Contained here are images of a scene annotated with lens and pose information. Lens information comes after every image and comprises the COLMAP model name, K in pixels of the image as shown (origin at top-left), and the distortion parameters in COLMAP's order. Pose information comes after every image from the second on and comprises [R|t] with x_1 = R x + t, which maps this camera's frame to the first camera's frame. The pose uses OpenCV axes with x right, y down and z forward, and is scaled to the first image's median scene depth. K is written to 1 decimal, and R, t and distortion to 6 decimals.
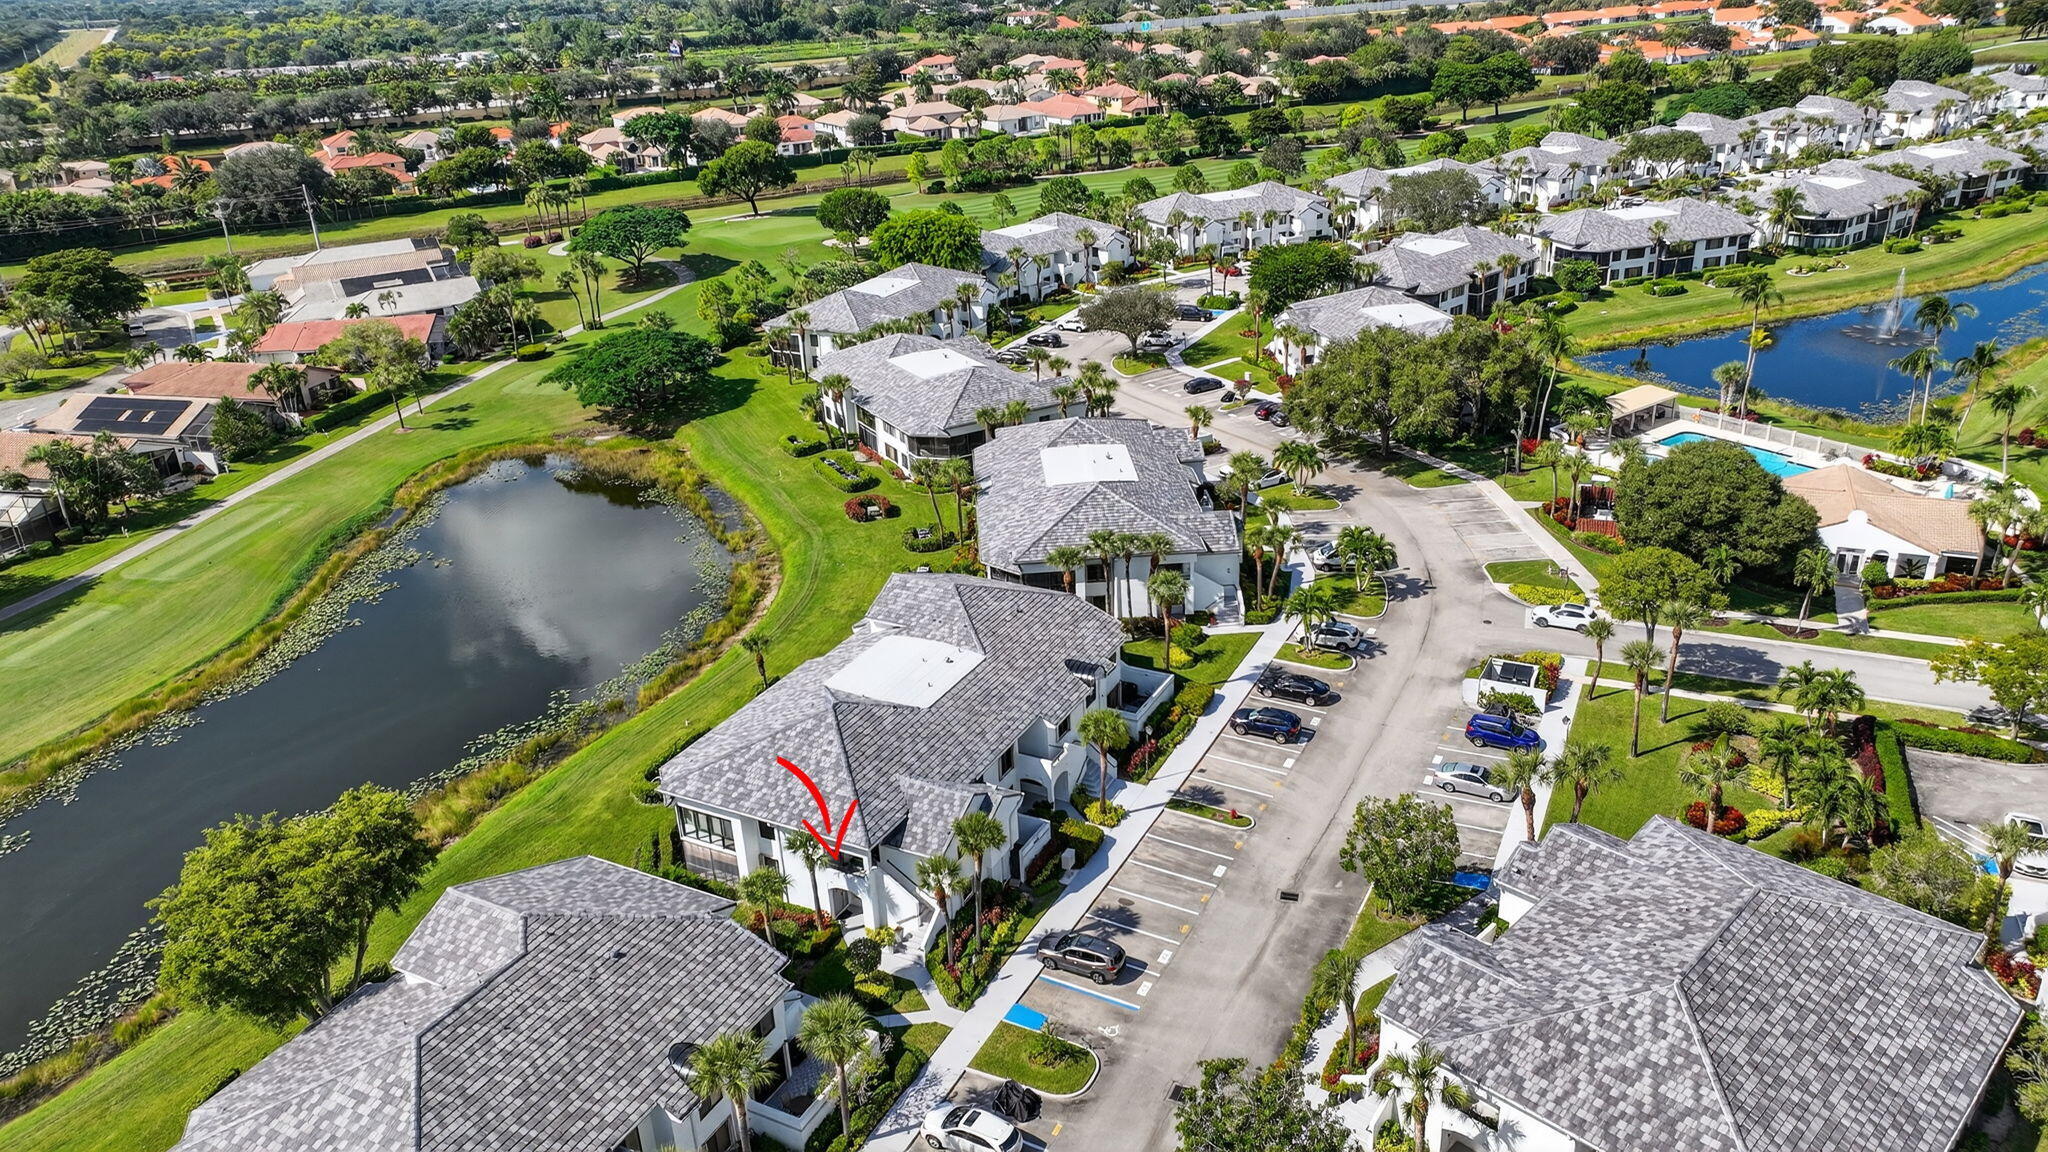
lens RADIAL K [[1429.2, 0, 1024.0], [0, 1429.2, 576.0], [0, 0, 1]] dist [0.003724, 0.003386]
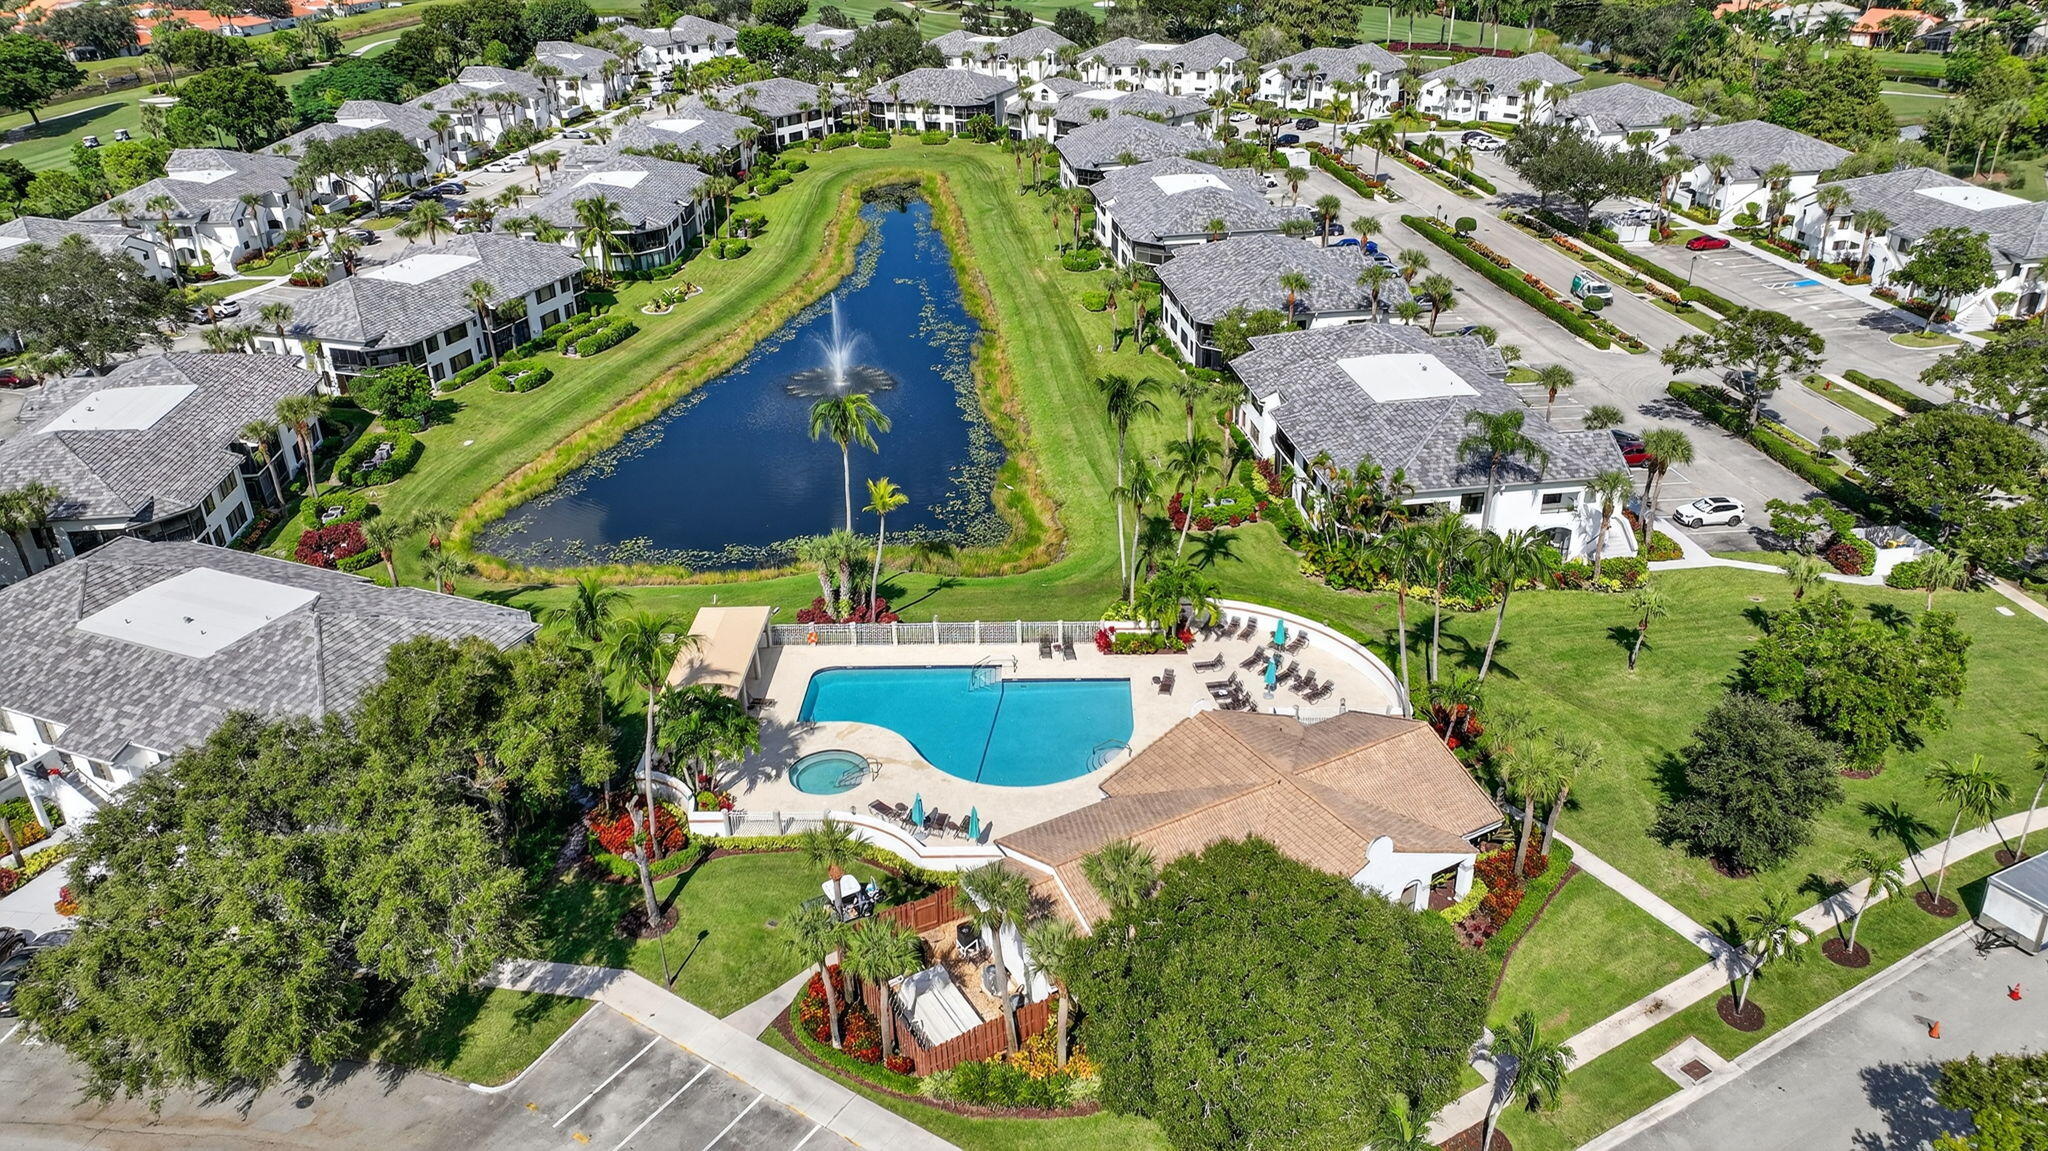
lens RADIAL K [[1433.0, 0, 1024.0], [0, 1433.0, 575.5], [0, 0, 1]] dist [-0.000880, 0.026257]
pose [[0.606047, -0.335293, 0.721308, 0.075246], [0.321632, 0.932675, 0.163309, -0.142709], [-0.727502, 0.133023, 0.673087, 0.378960]]
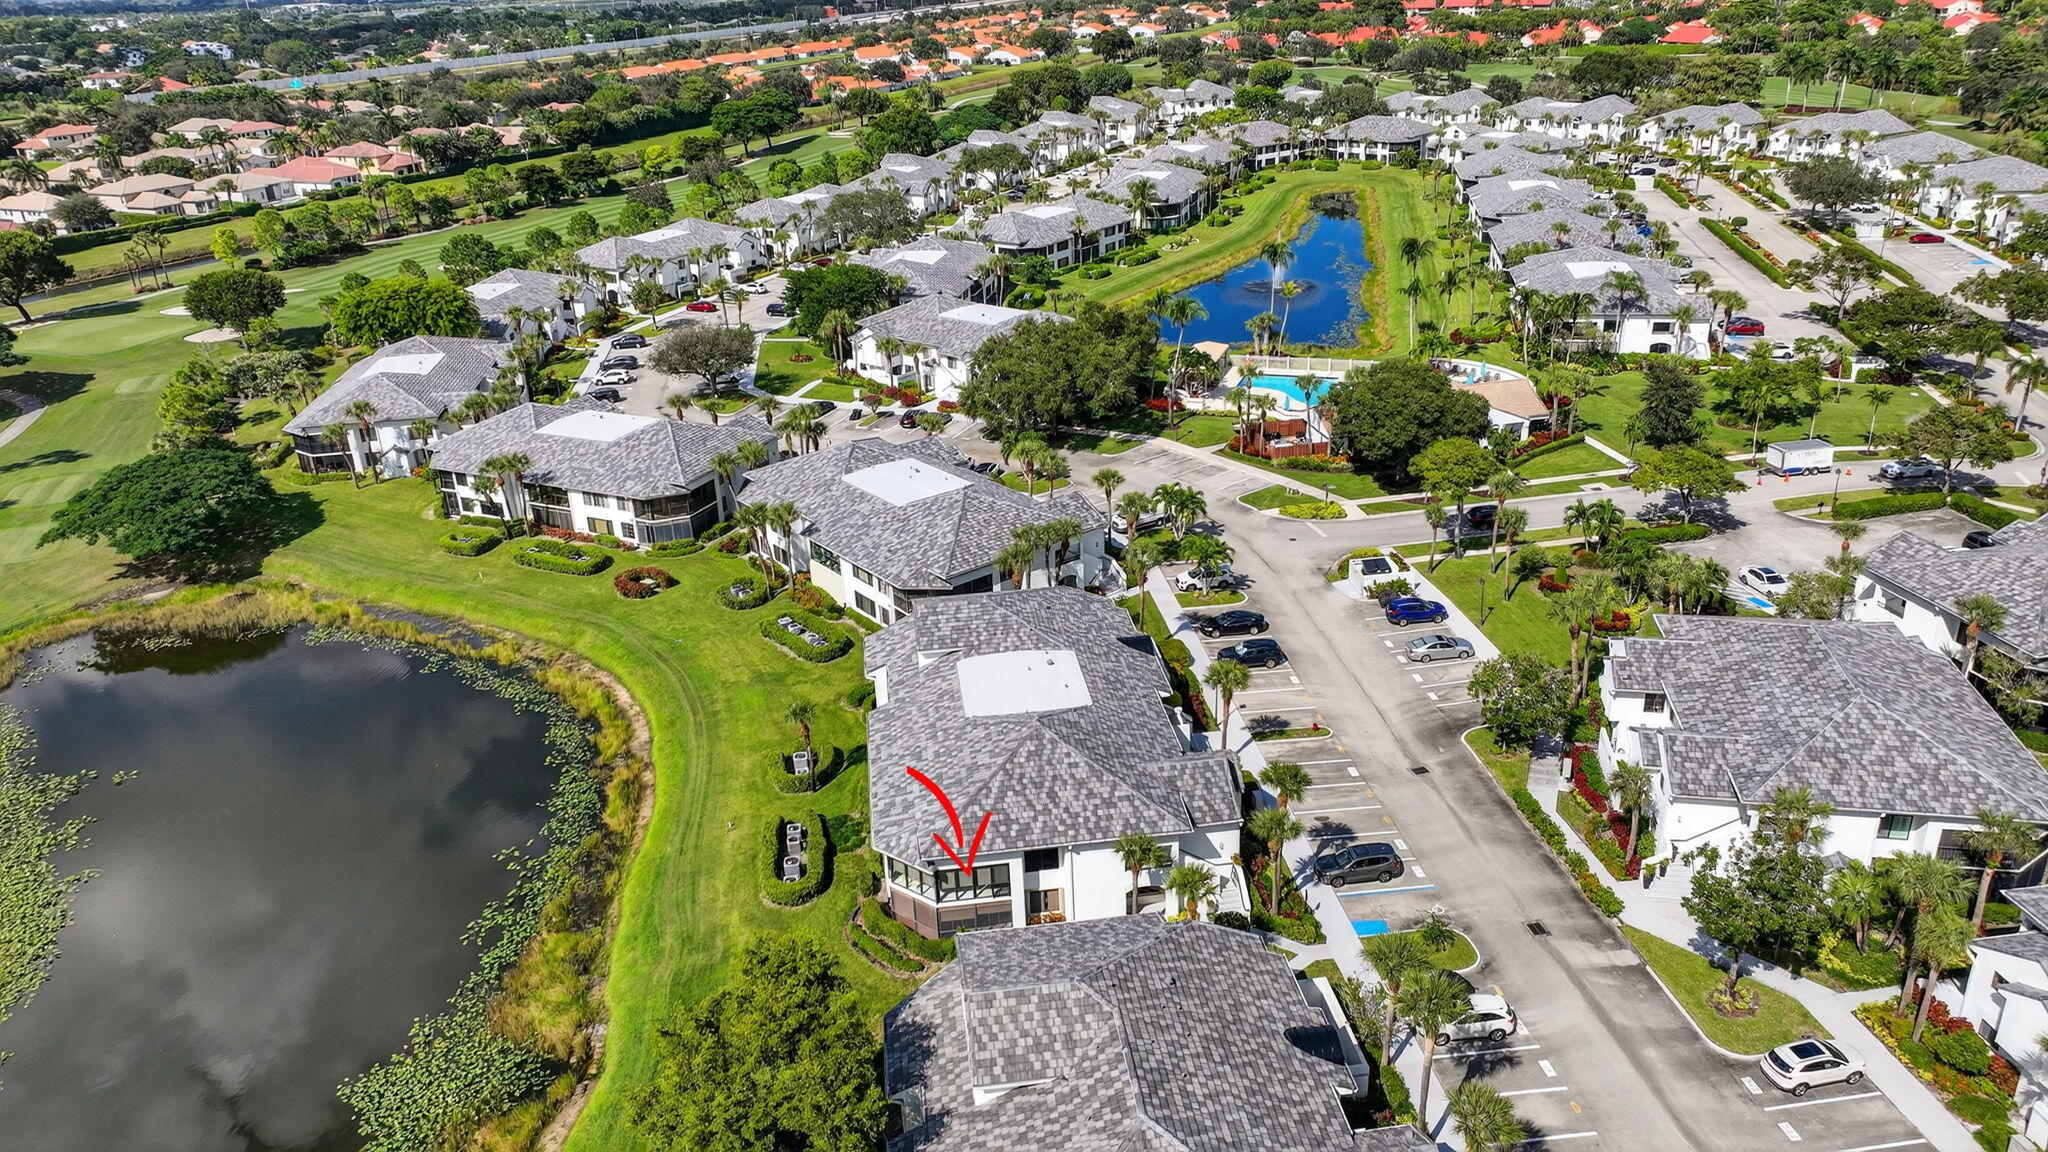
lens RADIAL K [[1429.2, 0, 1024.0], [0, 1429.2, 576.0], [0, 0, 1]] dist [0.003724, 0.003386]
pose [[0.824945, -0.220699, 0.520343, -0.244762], [0.237021, 0.970837, 0.036003, -0.017162], [-0.513114, 0.093632, 0.853198, 0.064043]]
